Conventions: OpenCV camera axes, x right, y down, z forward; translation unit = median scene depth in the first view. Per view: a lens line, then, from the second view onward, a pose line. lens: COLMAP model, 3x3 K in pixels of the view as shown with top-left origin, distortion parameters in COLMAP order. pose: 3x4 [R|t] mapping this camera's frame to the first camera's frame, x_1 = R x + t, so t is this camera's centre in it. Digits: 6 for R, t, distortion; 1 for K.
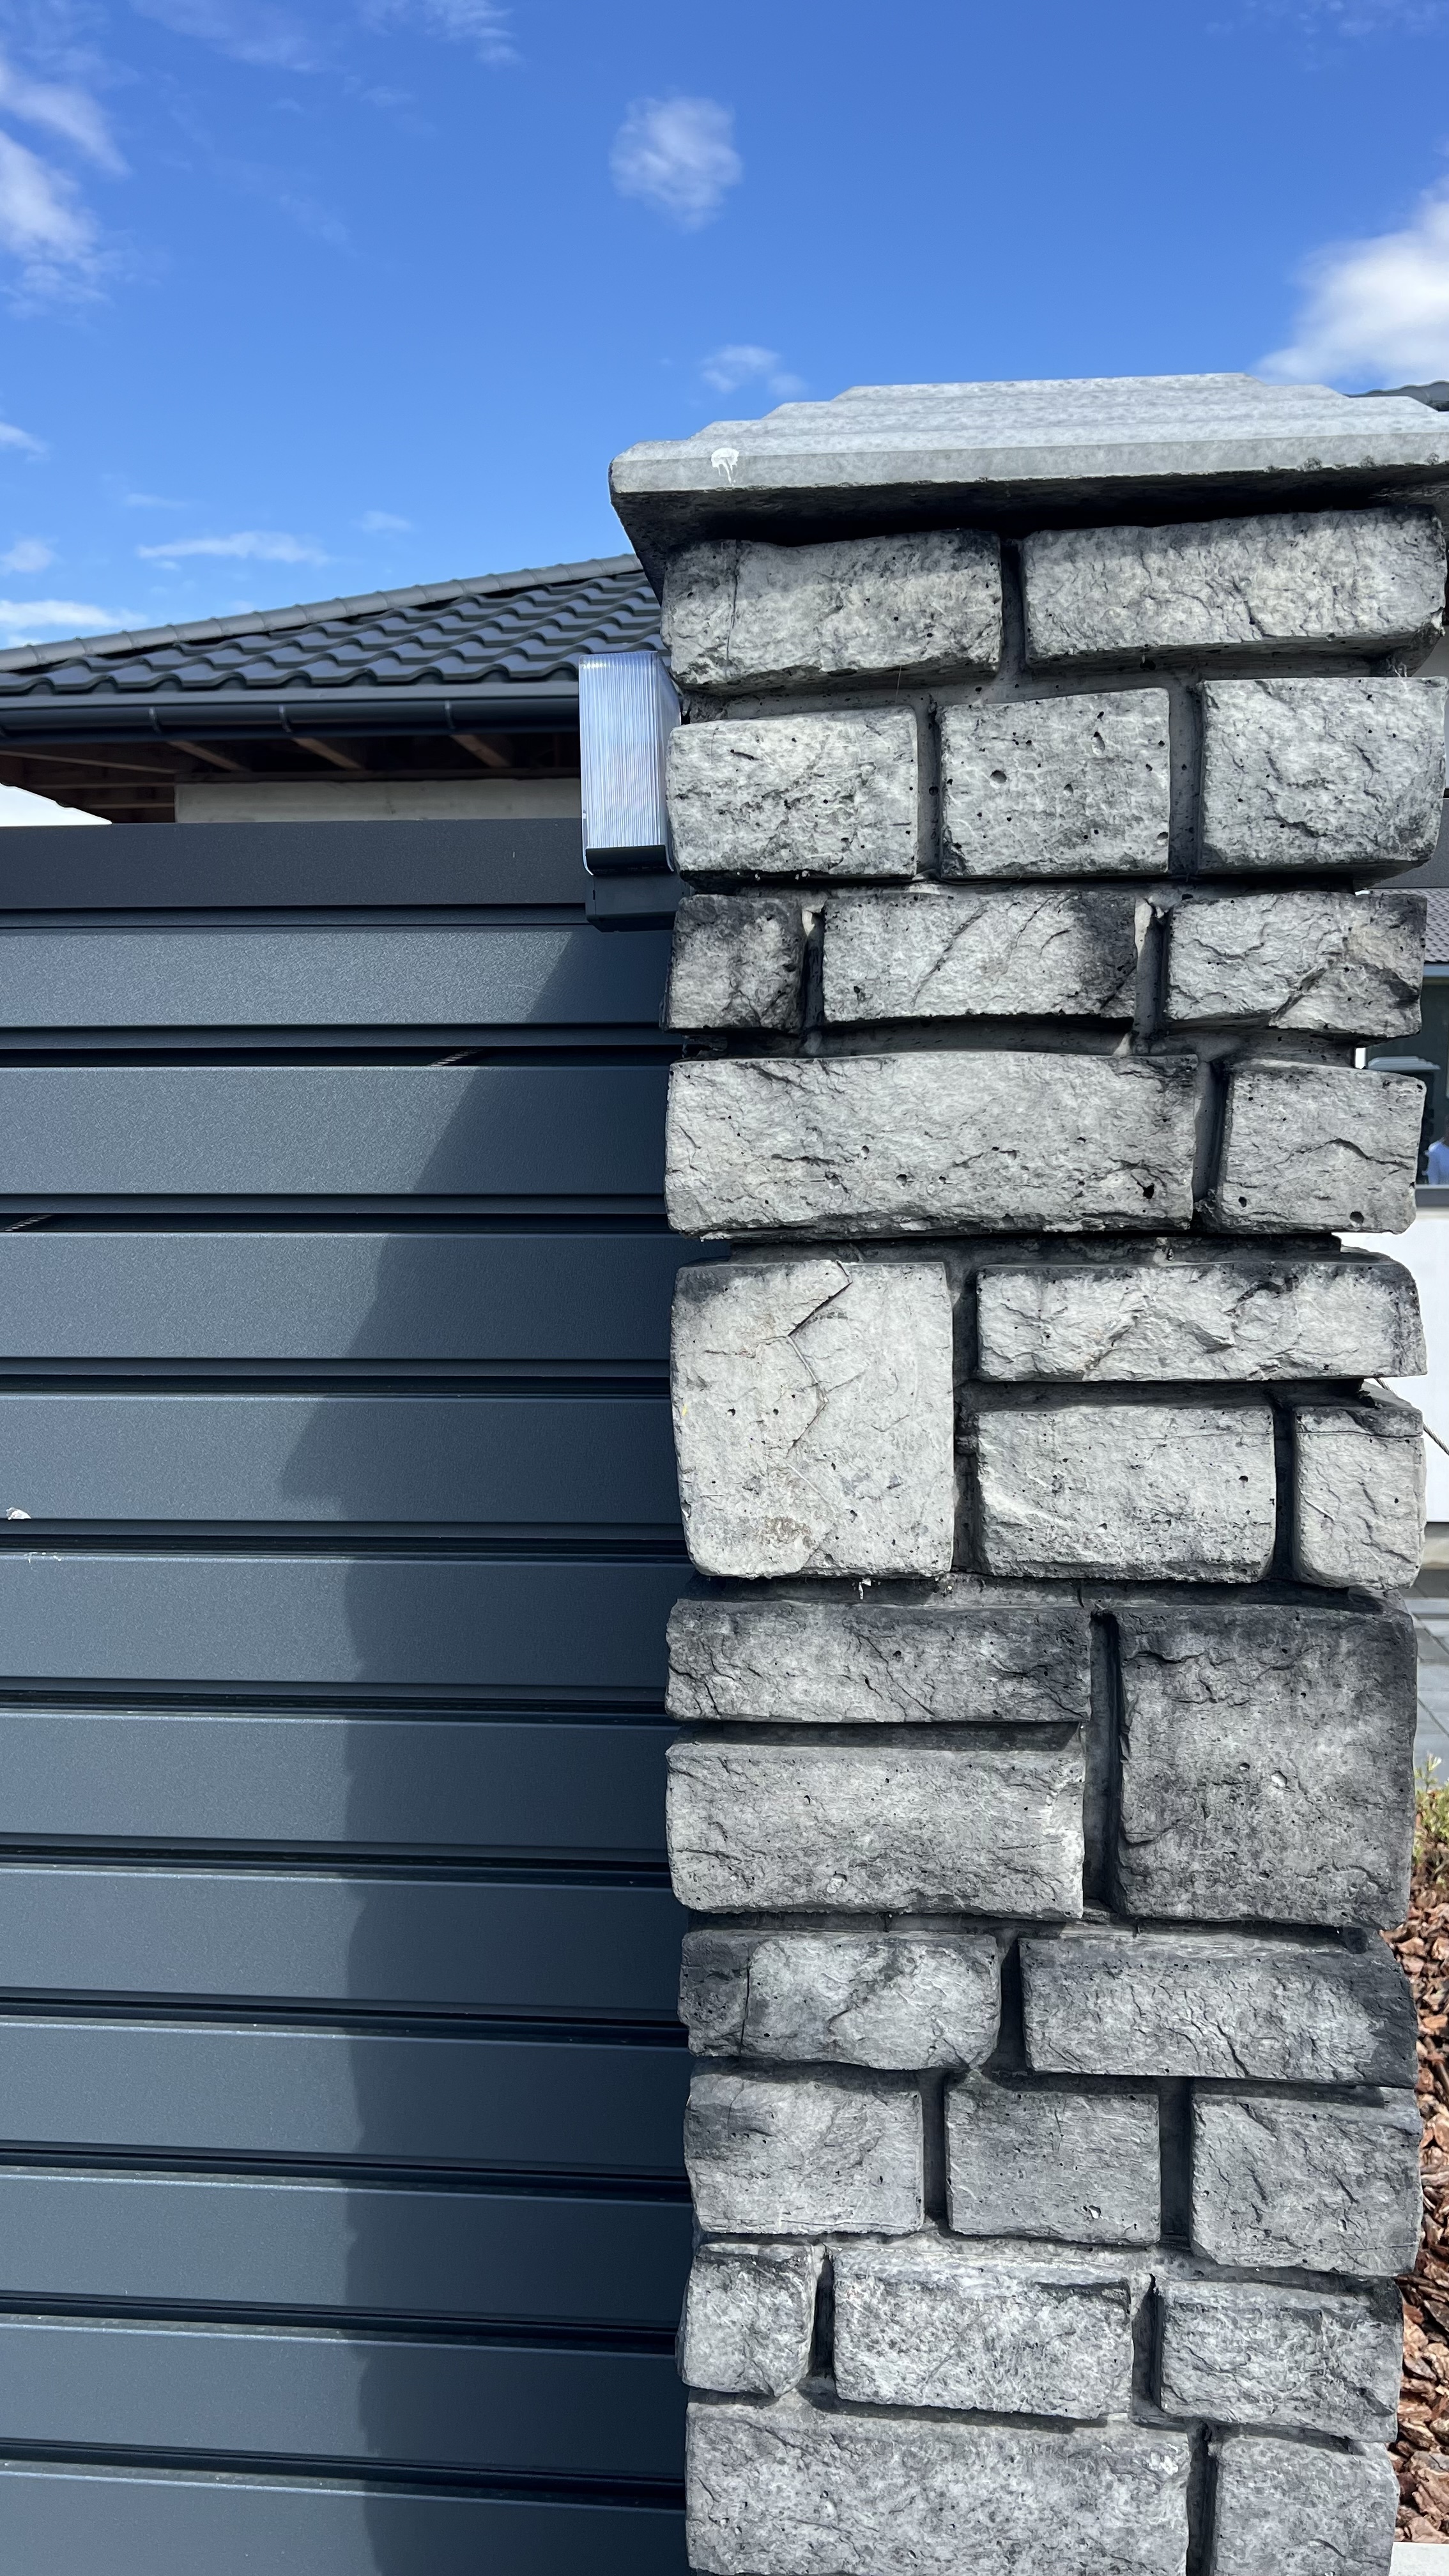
lens RADIAL K [[1941.7, 0, 713.5], [0, 1941.7, 1303.1], [0, 0, 1]] dist [0.083360, -0.133183]
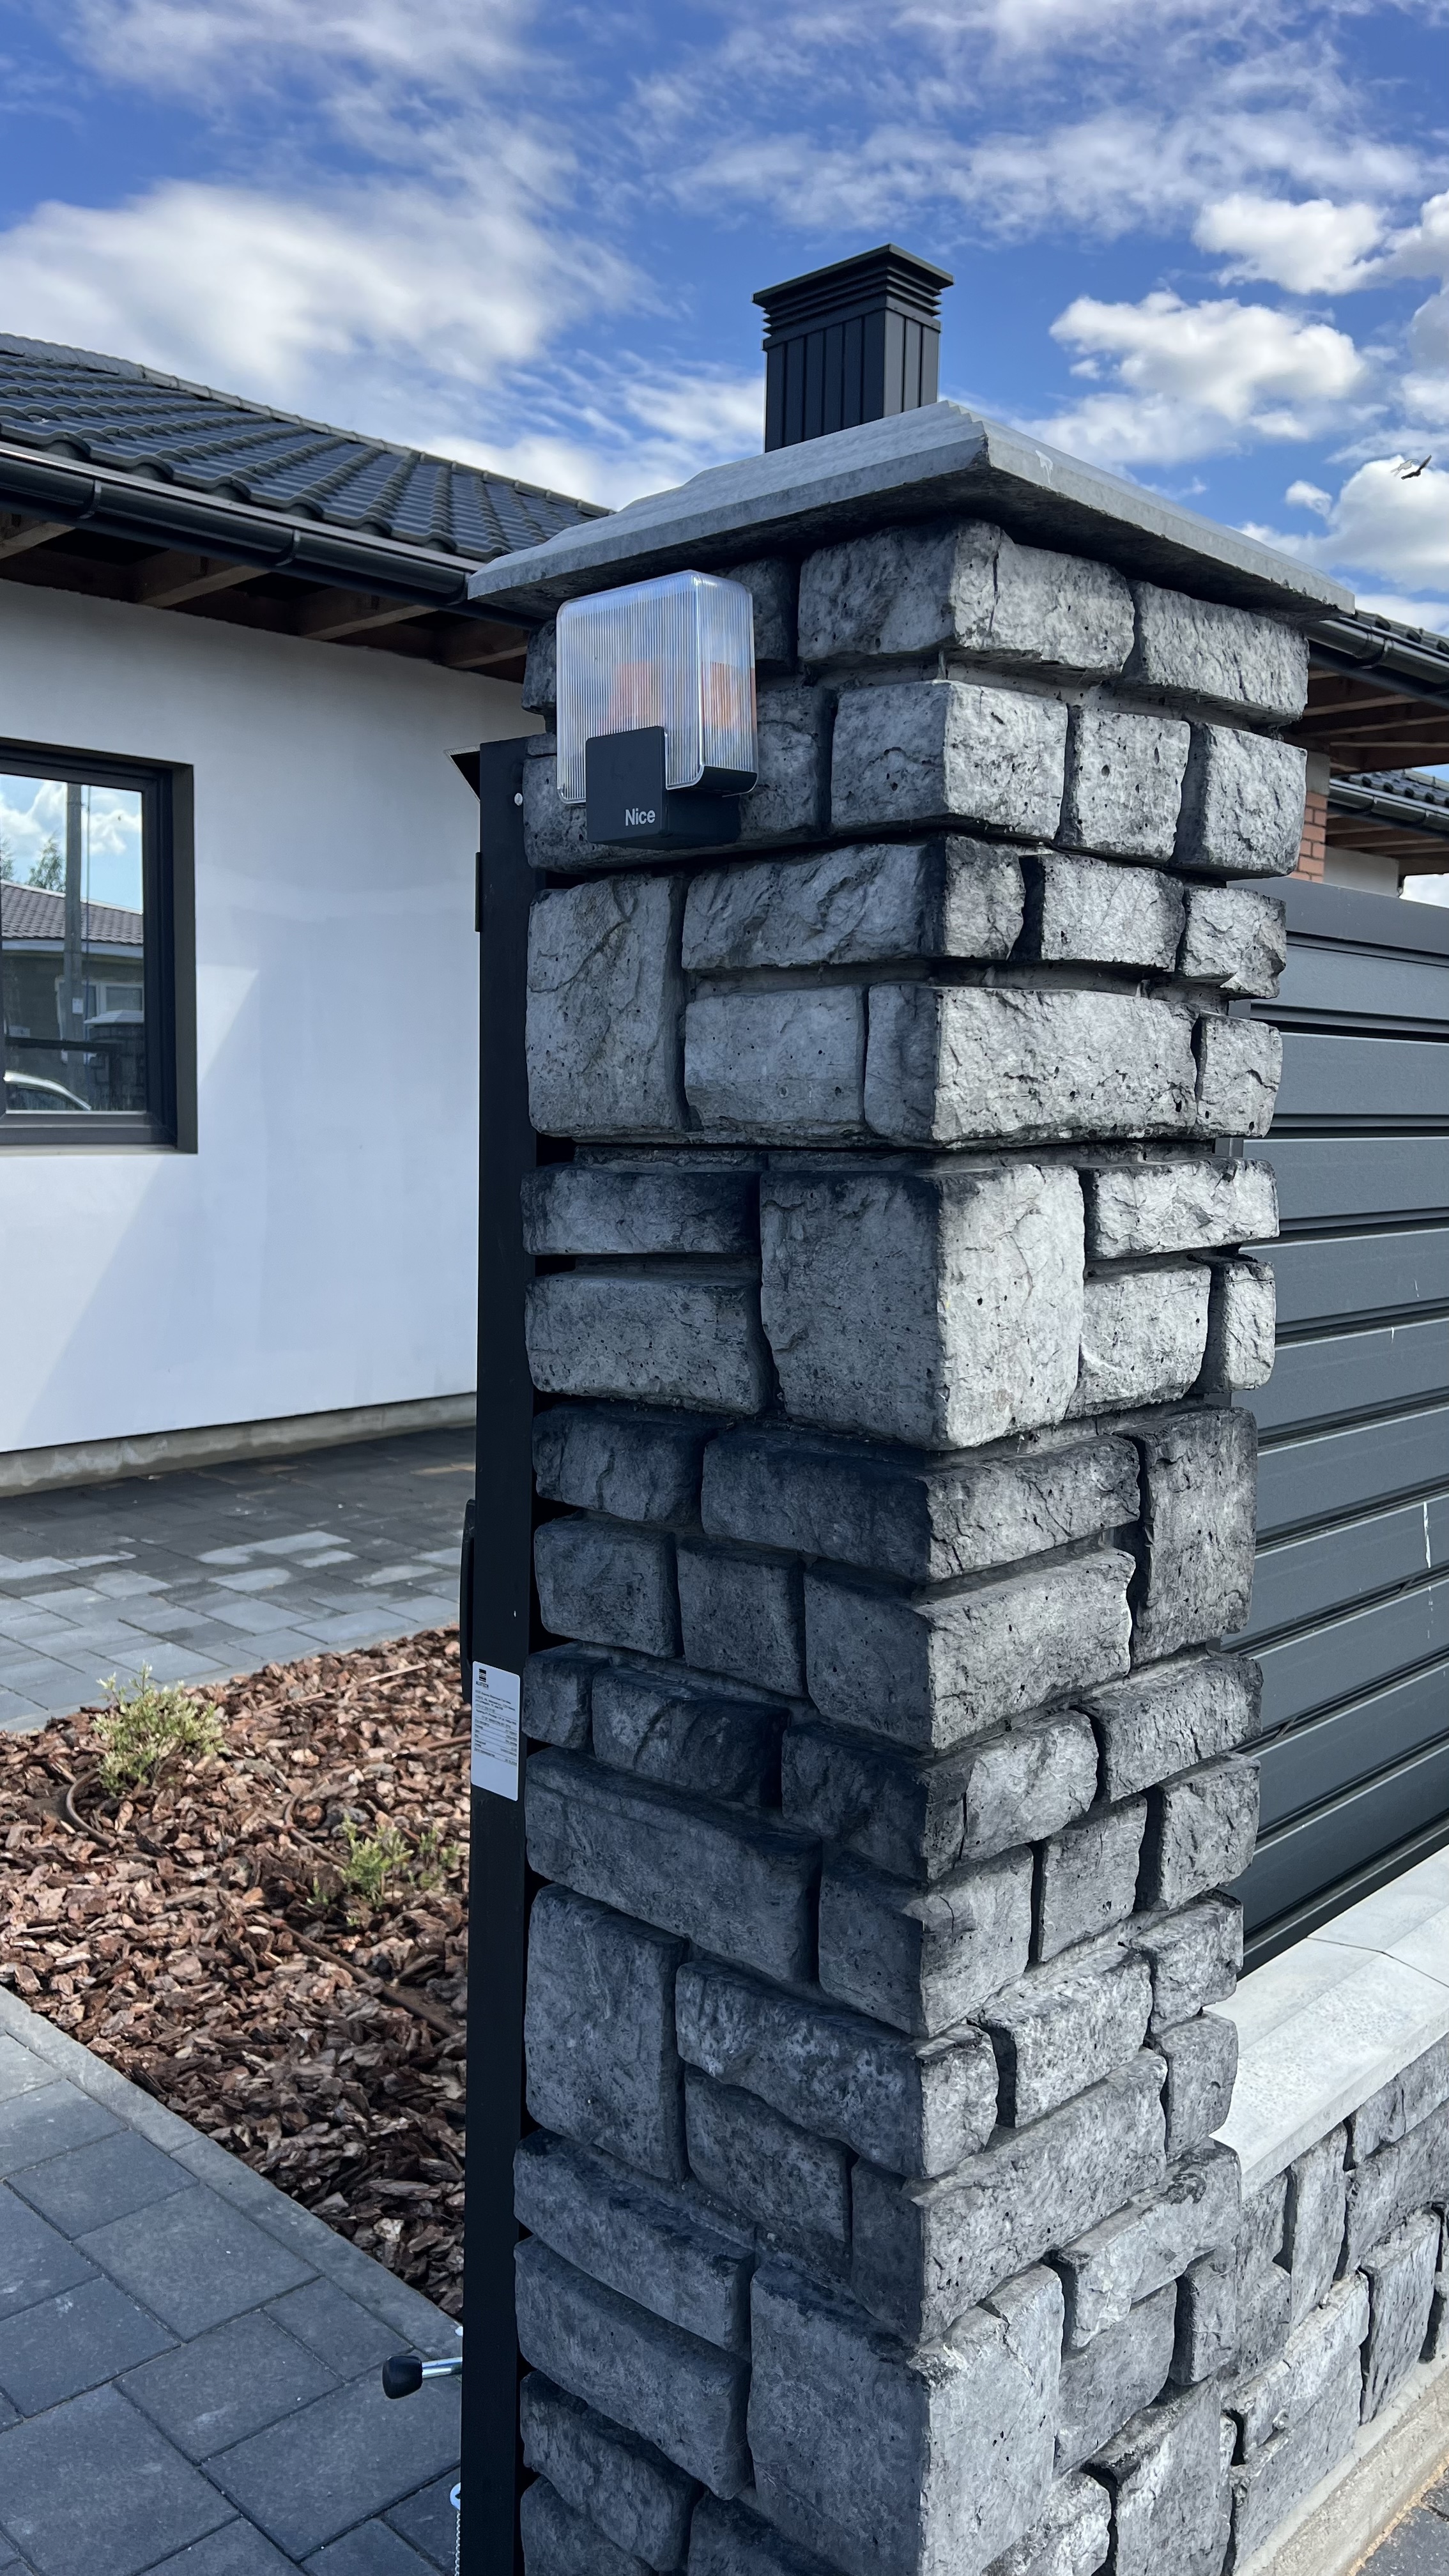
lens RADIAL K [[1933.3, 0, 715.0], [0, 1933.3, 1281.7], [0, 0, 1]] dist [0.131648, -0.308384]
pose [[0.618356, -0.064092, 0.783280, -0.991325], [0.051257, 0.997836, 0.041184, -0.009458], [-0.784224, 0.014682, 0.620304, 0.427613]]
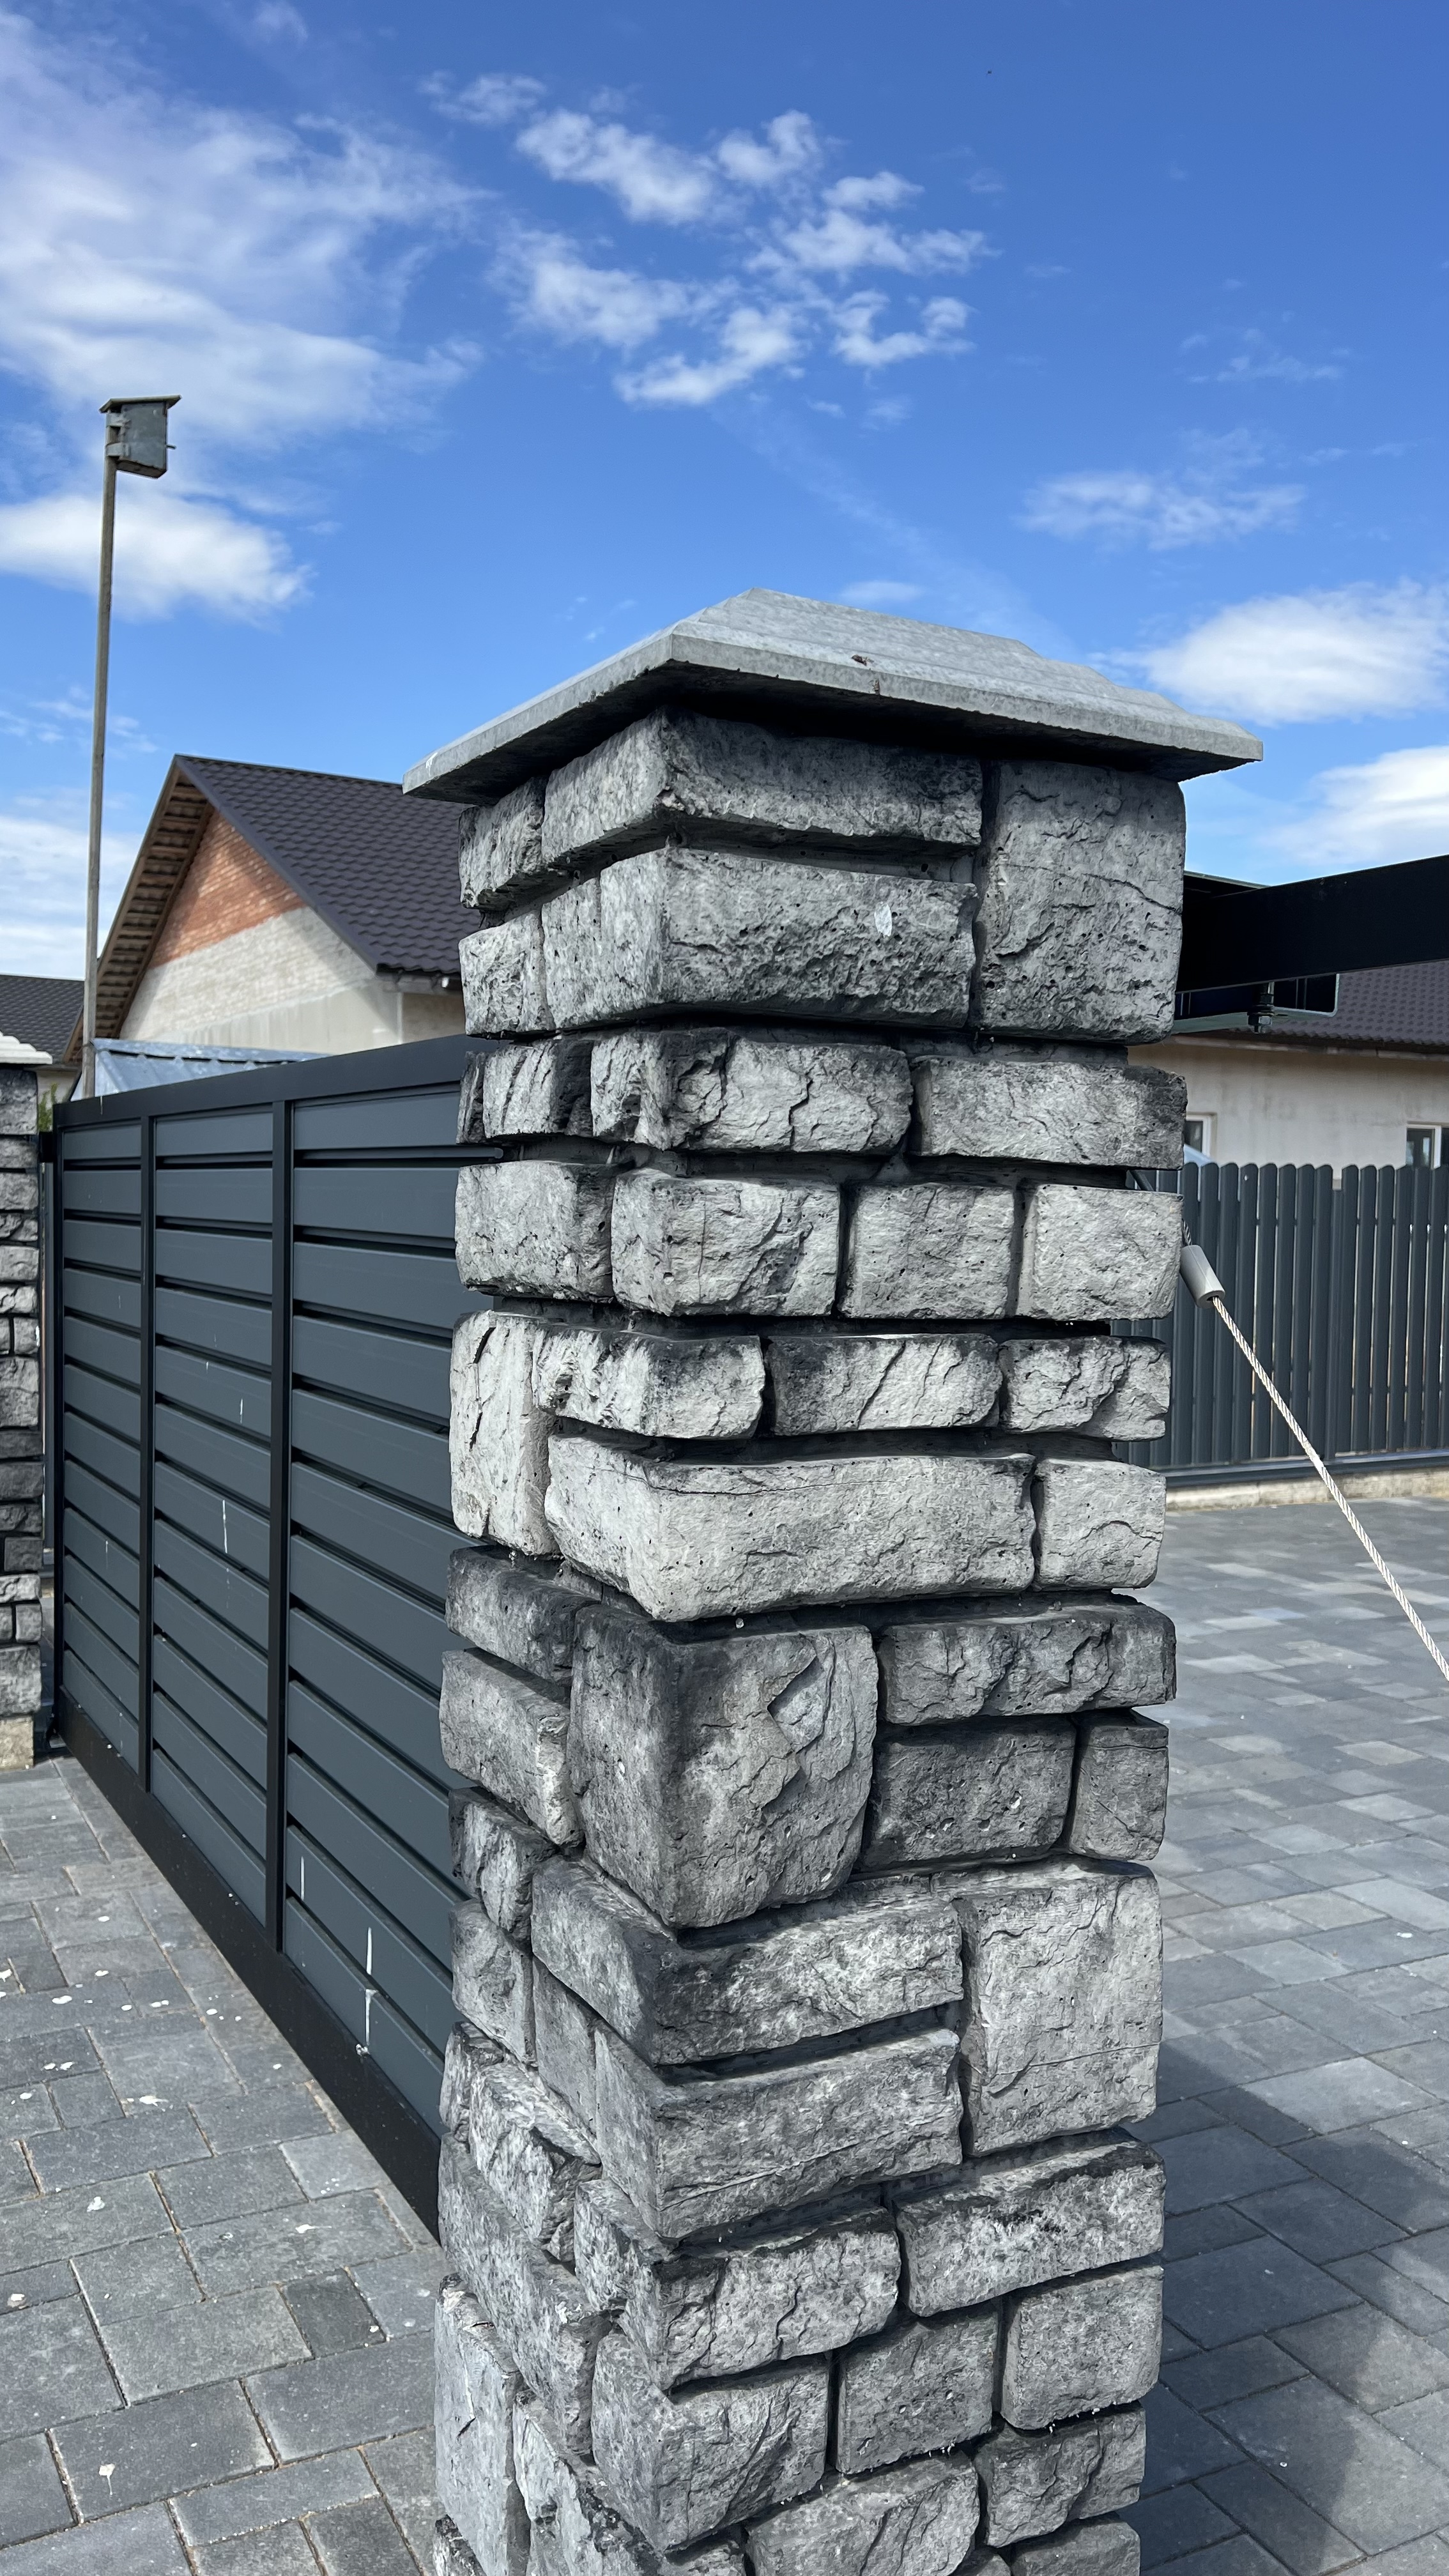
lens RADIAL K [[1939.0, 0, 719.2], [0, 1939.0, 1297.7], [0, 0, 1]] dist [0.088254, -0.138638]
pose [[0.557761, 0.056775, -0.828057, 1.304455], [-0.093189, 0.995633, 0.005494, -0.054456], [0.824753, 0.074102, 0.560617, 0.365203]]
